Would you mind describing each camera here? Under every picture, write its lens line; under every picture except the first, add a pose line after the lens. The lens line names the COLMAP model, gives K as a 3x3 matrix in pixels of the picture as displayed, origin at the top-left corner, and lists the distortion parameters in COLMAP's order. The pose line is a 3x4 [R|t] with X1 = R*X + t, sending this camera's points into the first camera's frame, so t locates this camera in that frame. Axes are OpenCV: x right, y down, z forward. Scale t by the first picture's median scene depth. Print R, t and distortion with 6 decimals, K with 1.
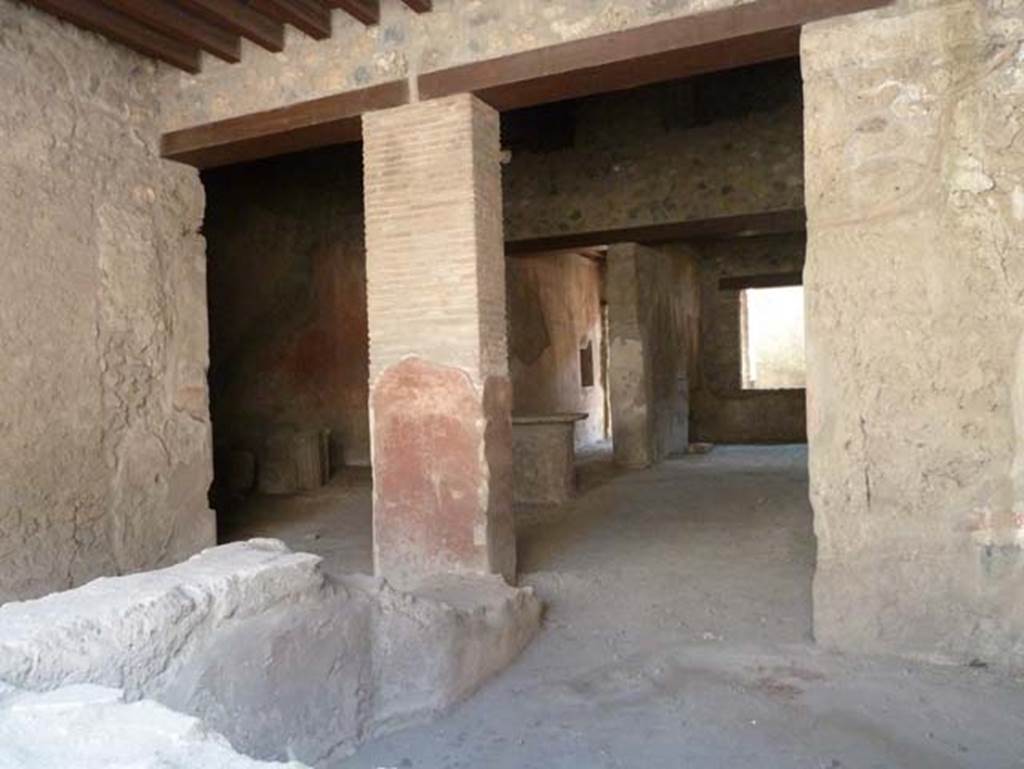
lens RADIAL K [[766.6, 0, 521.8], [0, 766.6, 380.0], [0, 0, 1]] dist [-0.028628, -0.005670]
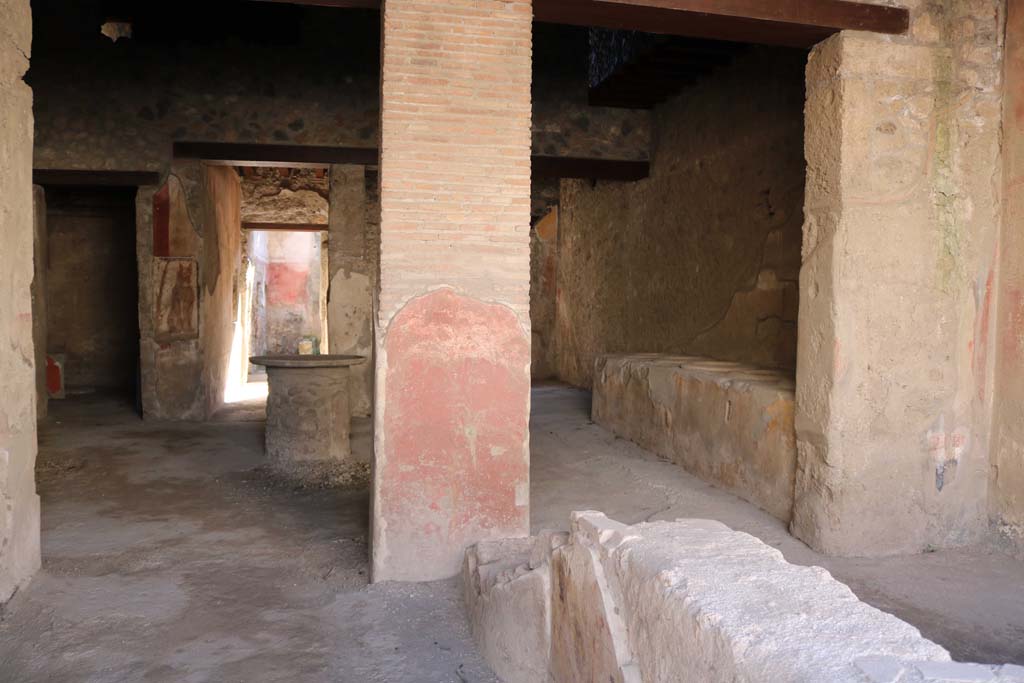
lens RADIAL K [[842.5, 0, 523.3], [0, 842.5, 342.1], [0, 0, 1]] dist [-0.154951, 0.138521]
pose [[0.800024, 0.020783, 0.599608, -0.638572], [-0.037972, 0.999150, 0.016032, 0.010420], [-0.598765, -0.035594, 0.800133, 0.225838]]
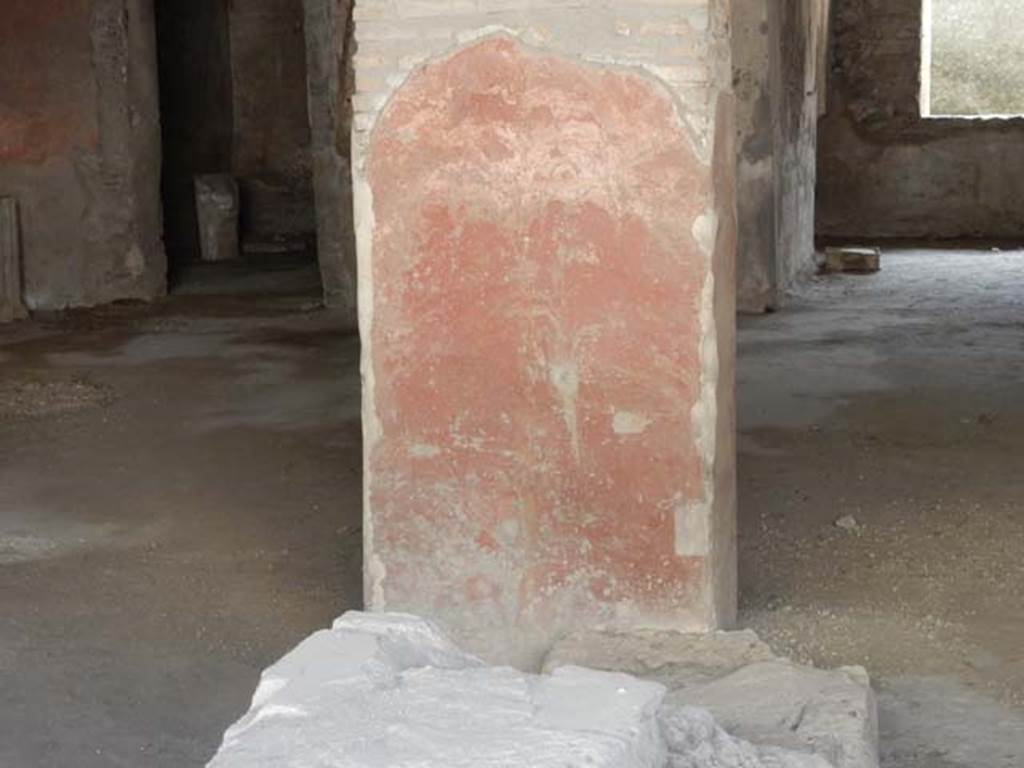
lens RADIAL K [[1742.0, 0, 512.0], [0, 1742.0, 384.0], [0, 0, 1]] dist [0.073666, -0.010927]
pose [[0.987850, -0.013961, 0.154785, -0.269514], [-0.012378, 0.985725, 0.167910, -0.007403], [-0.154919, -0.167786, 0.973575, 0.202696]]
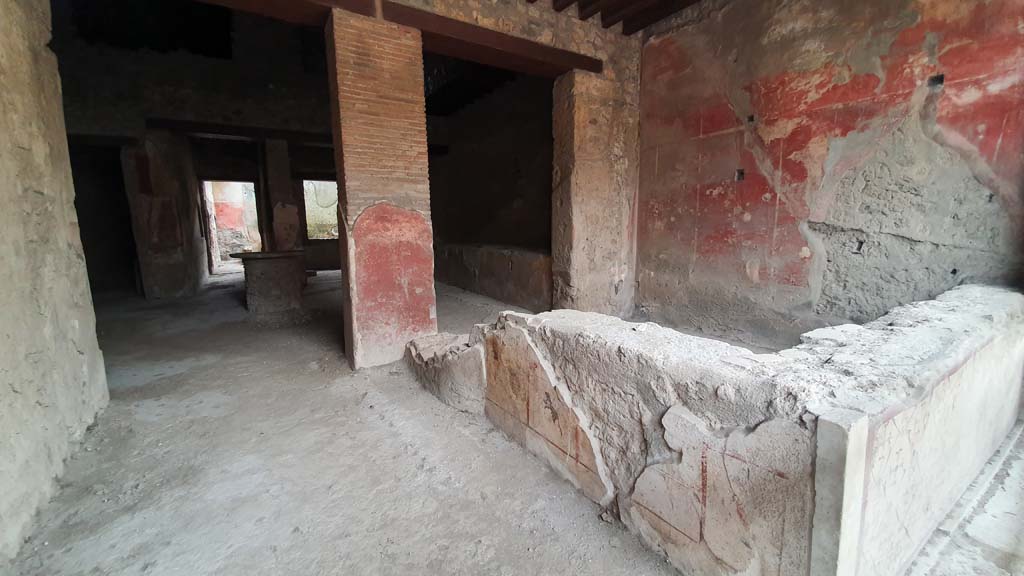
lens RADIAL K [[401.5, 0, 508.1], [0, 401.5, 283.7], [0, 0, 1]] dist [0.017771, -0.019219]
pose [[0.549794, -0.094157, 0.829976, -0.692773], [0.003828, 0.993900, 0.110218, 0.042715], [-0.835291, -0.057420, 0.546801, 0.377681]]
